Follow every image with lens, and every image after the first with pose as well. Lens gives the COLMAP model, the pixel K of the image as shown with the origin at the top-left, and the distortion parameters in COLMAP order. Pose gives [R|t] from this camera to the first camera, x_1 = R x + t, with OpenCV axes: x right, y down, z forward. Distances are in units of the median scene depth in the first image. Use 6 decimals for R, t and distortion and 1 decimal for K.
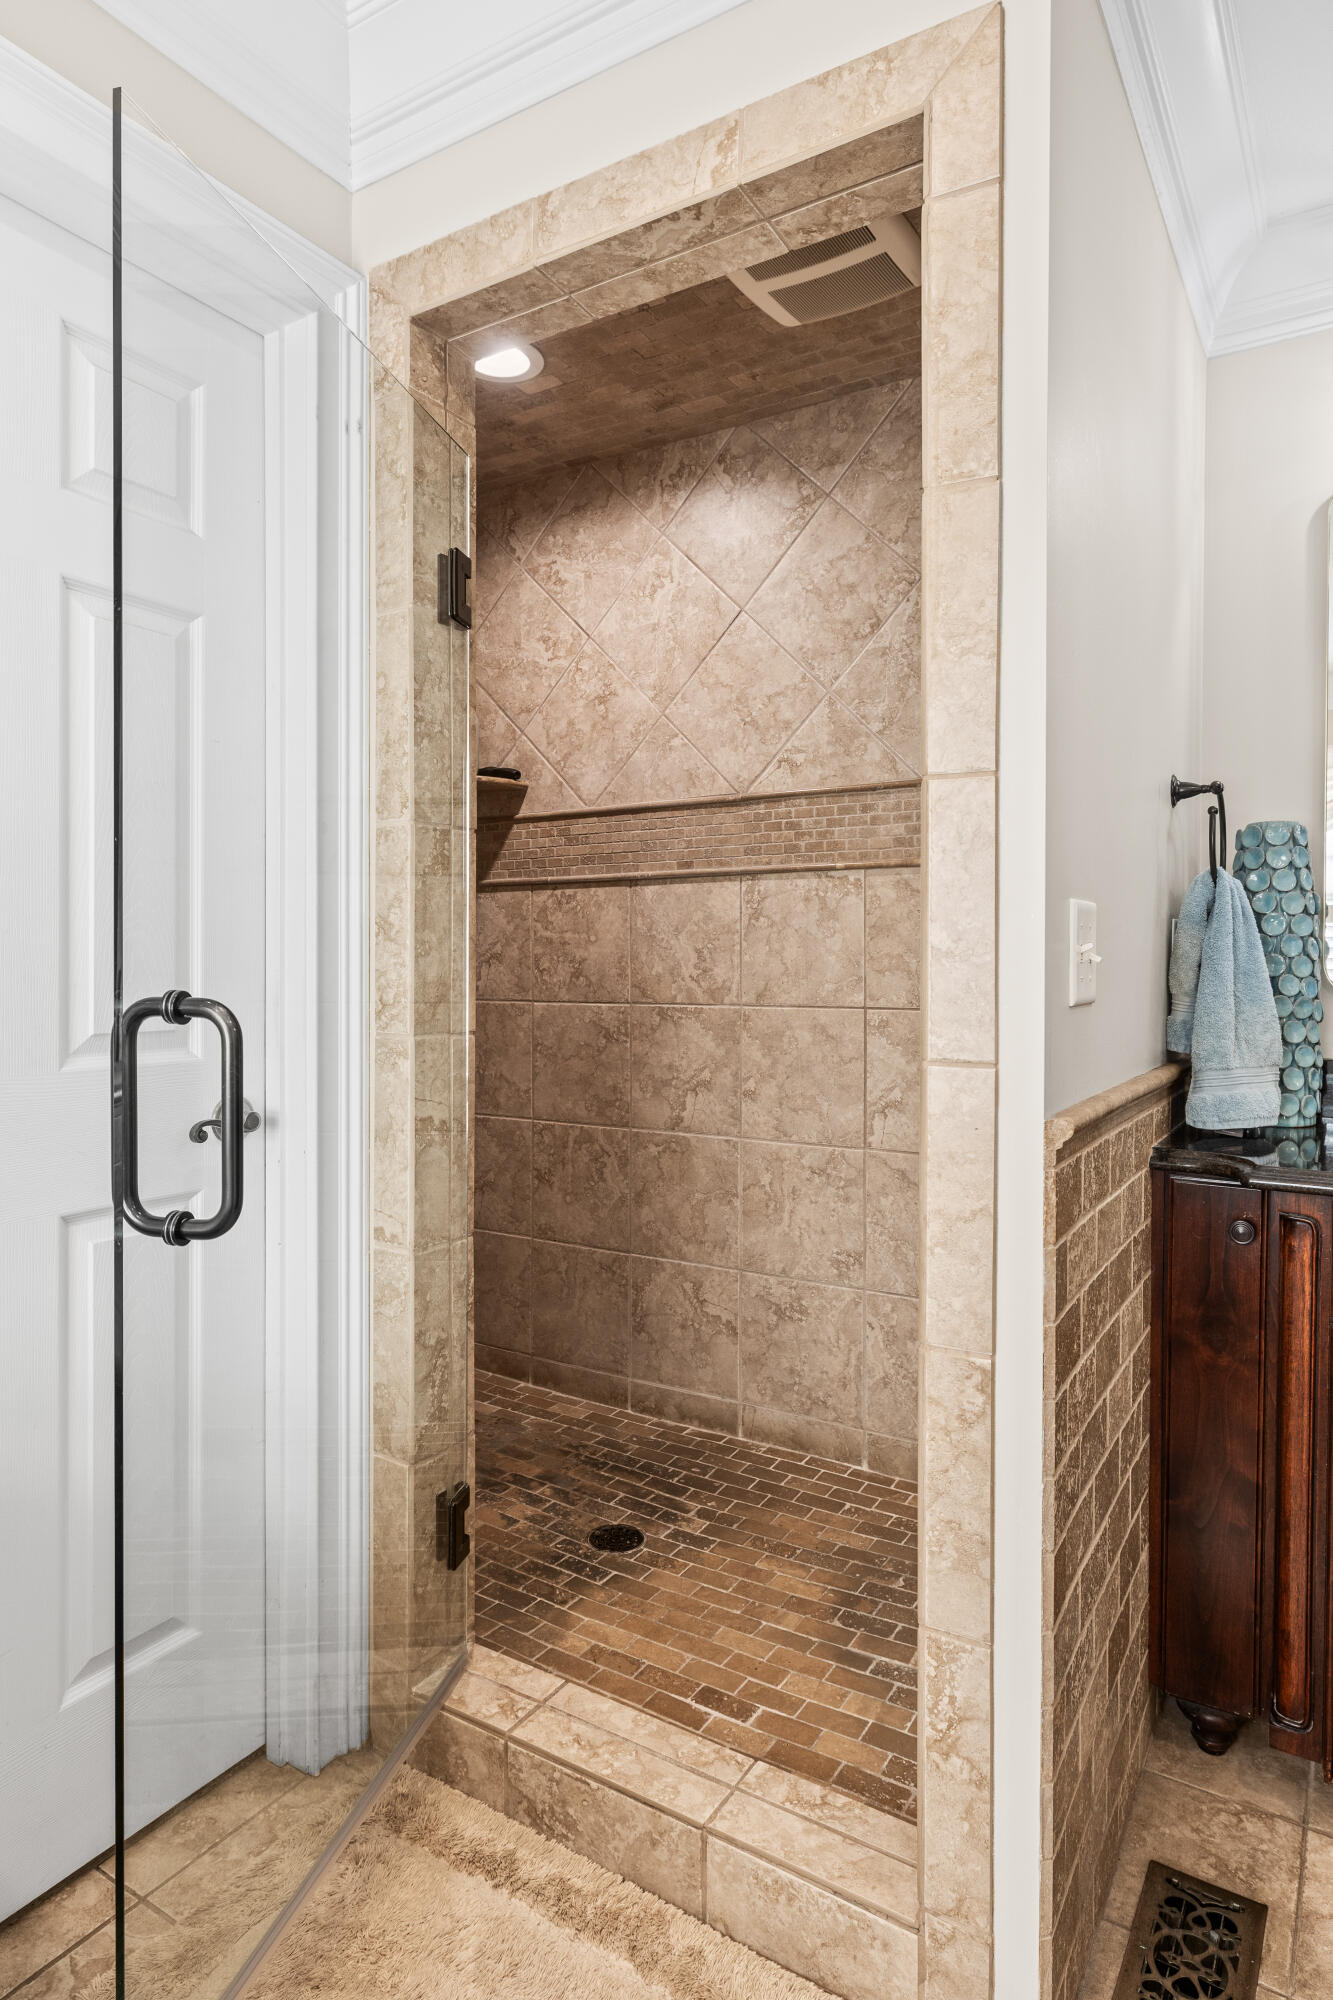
lens RADIAL K [[1171.4, 0, 671.1], [0, 1171.4, 972.0], [0, 0, 1]] dist [0.004646, -0.001425]
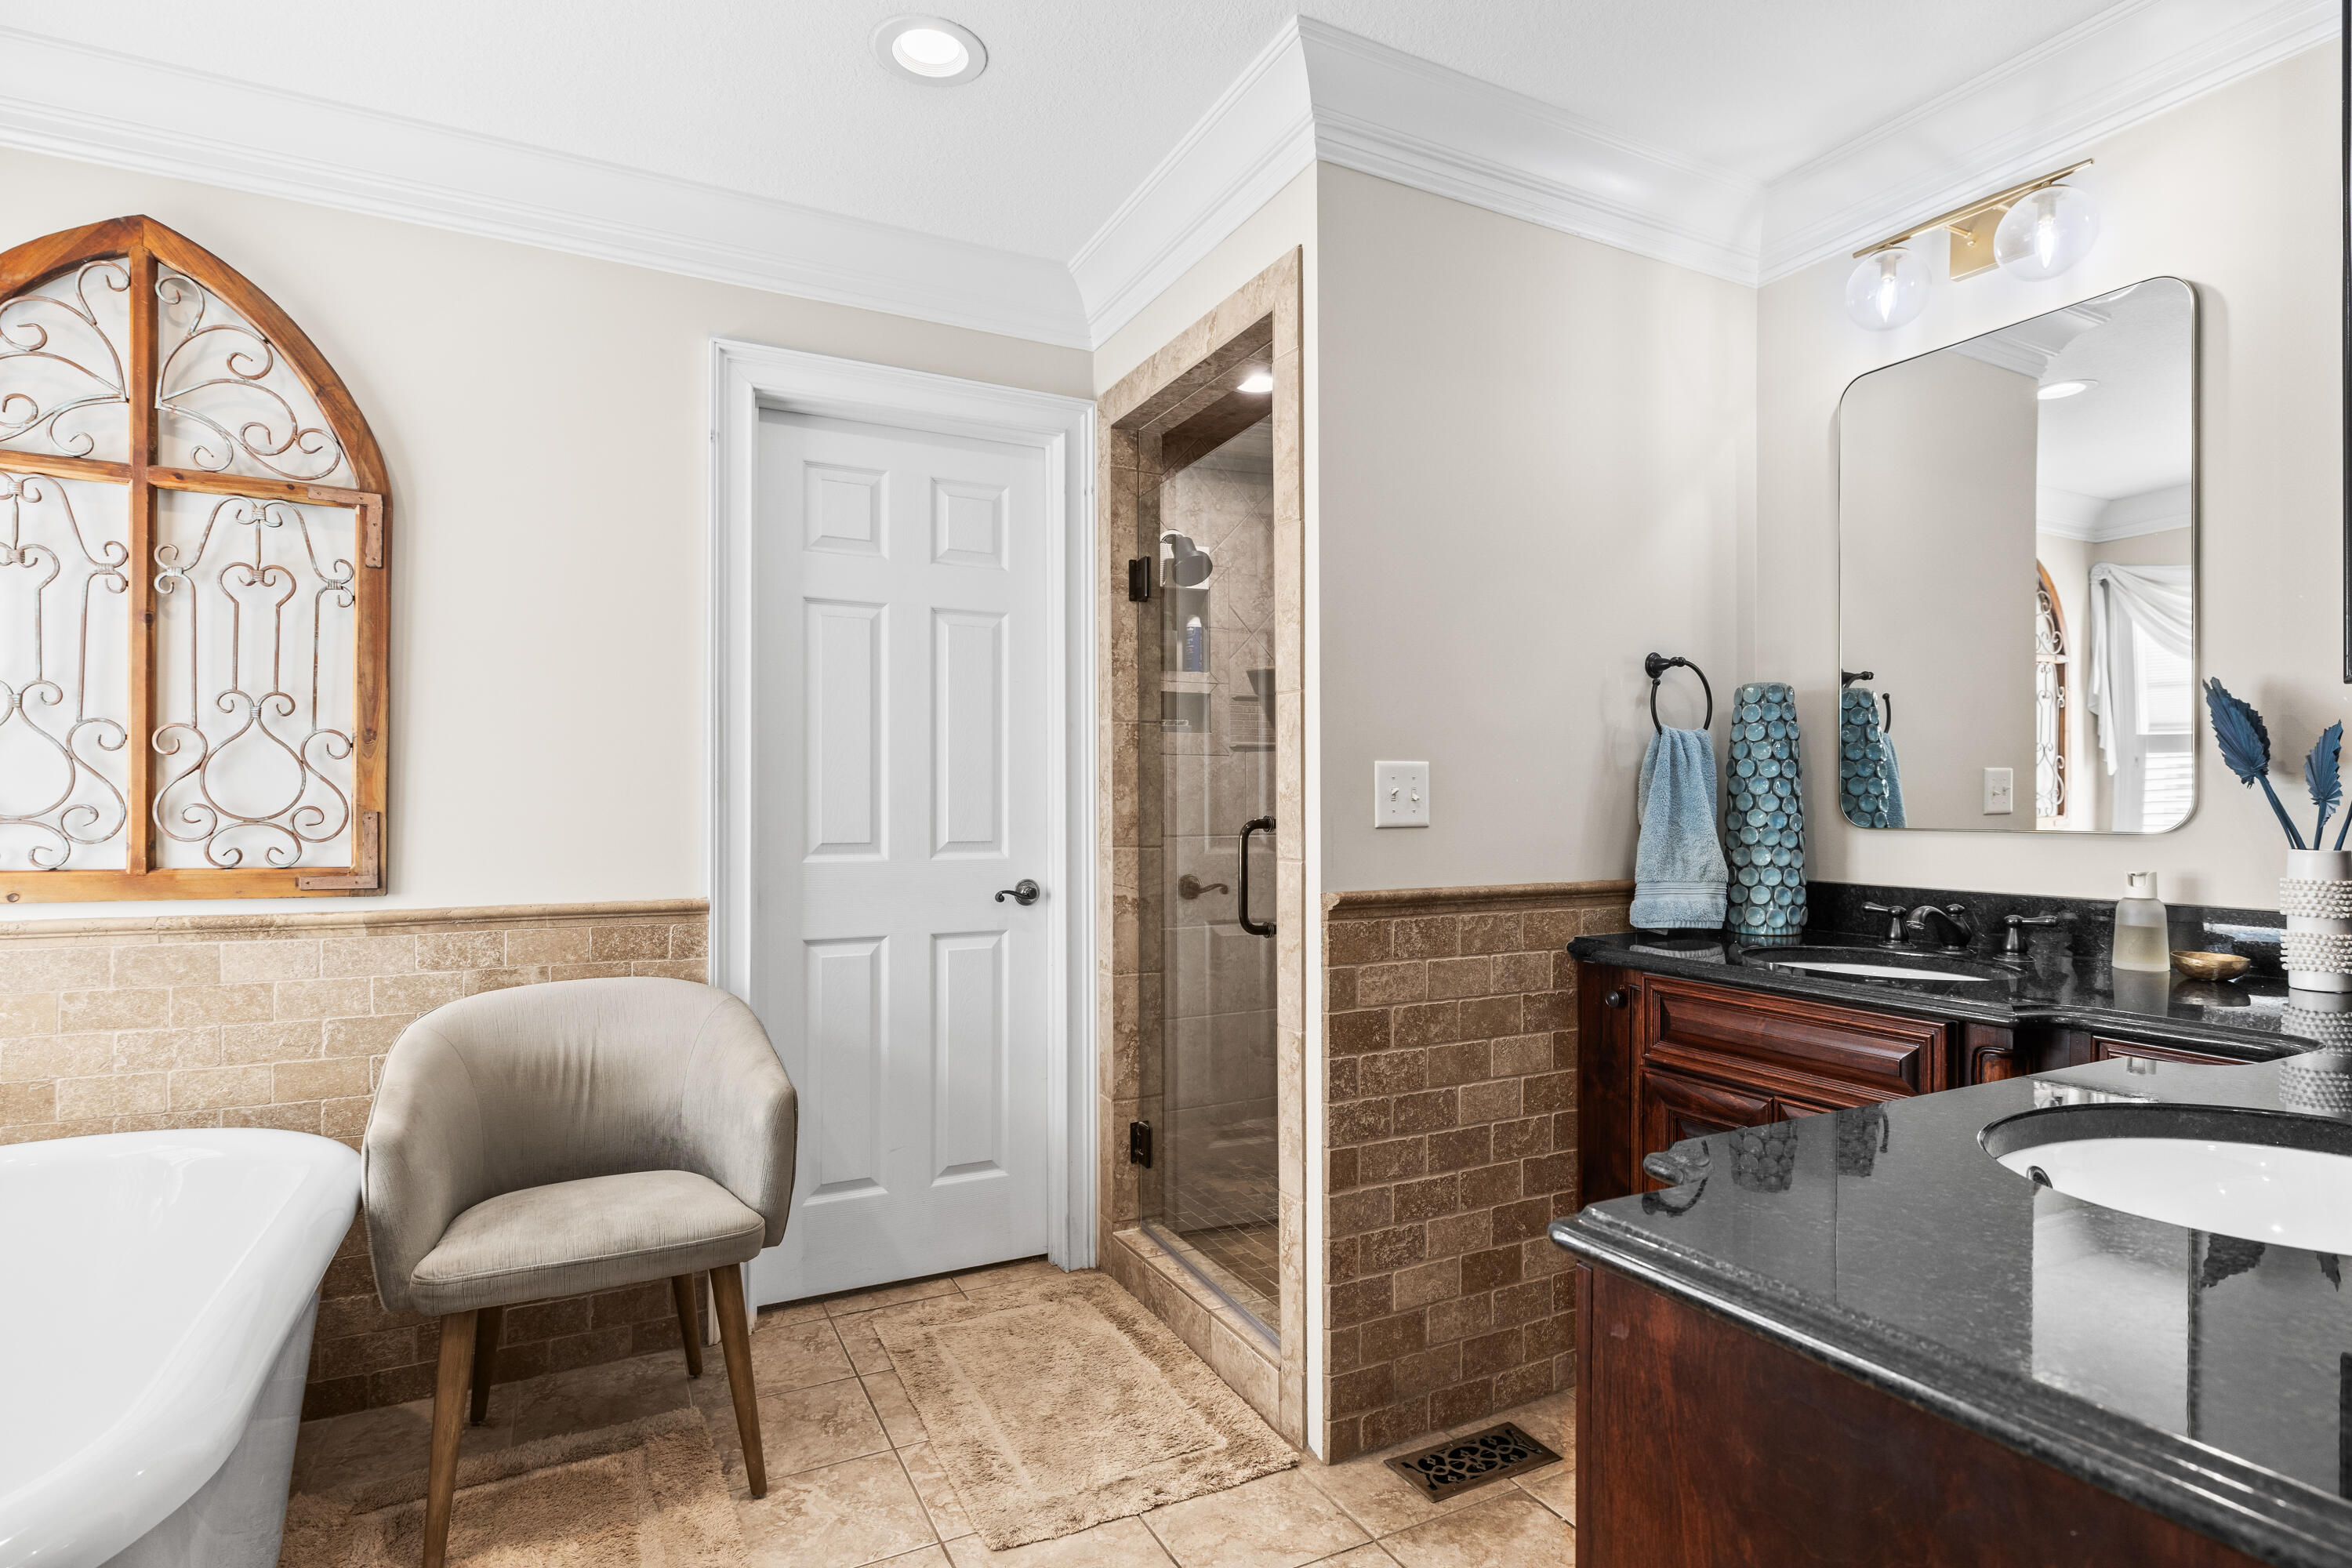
lens RADIAL K [[1207.8, 0, 1178.8], [0, 1207.8, 804.7], [0, 0, 1]] dist [-0.004772, 0.000276]
pose [[0.855313, -0.006148, -0.518075, 0.660245], [0.001323, 0.999952, -0.009681, 0.008927], [0.518110, 0.007595, 0.855280, -0.383222]]
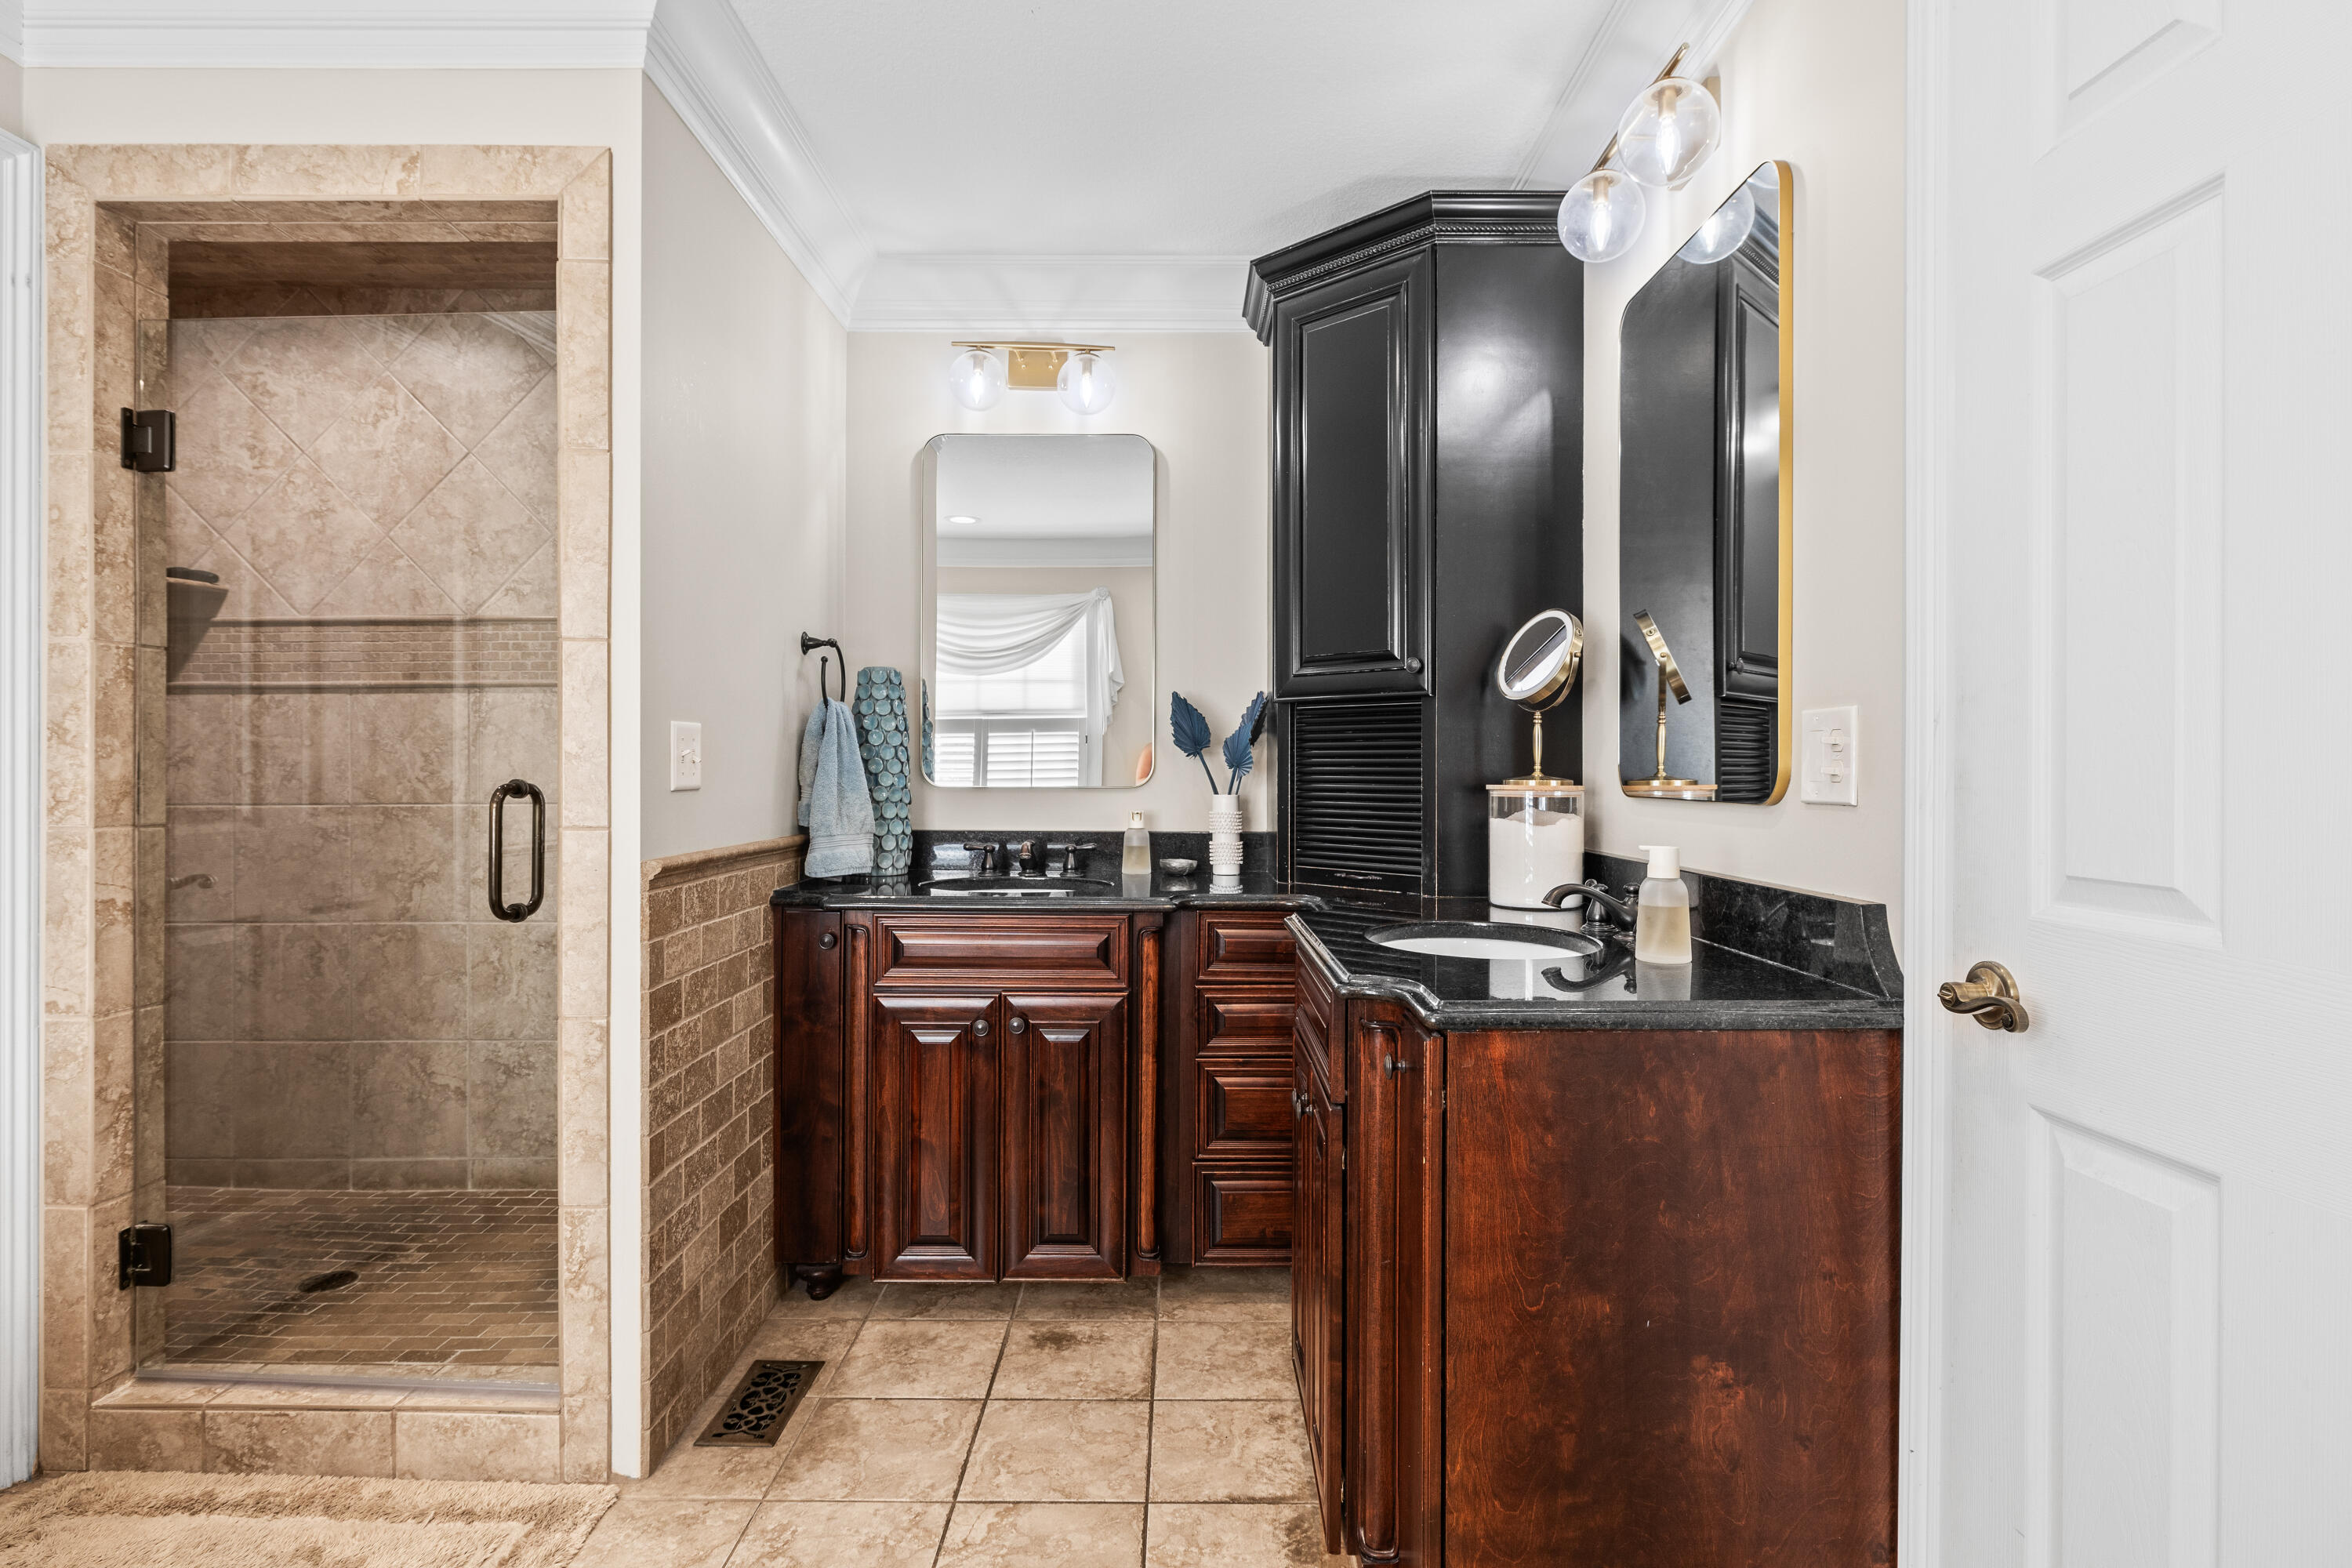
lens RADIAL K [[1190.5, 0, 1206.1], [0, 1190.5, 765.0], [0, 0, 1]] dist [-0.015687, 0.009095]
pose [[0.843931, -0.001577, 0.536450, 0.065437], [0.007664, 0.999929, -0.009116, 0.010341], [-0.536398, 0.011805, 0.843883, -0.473552]]
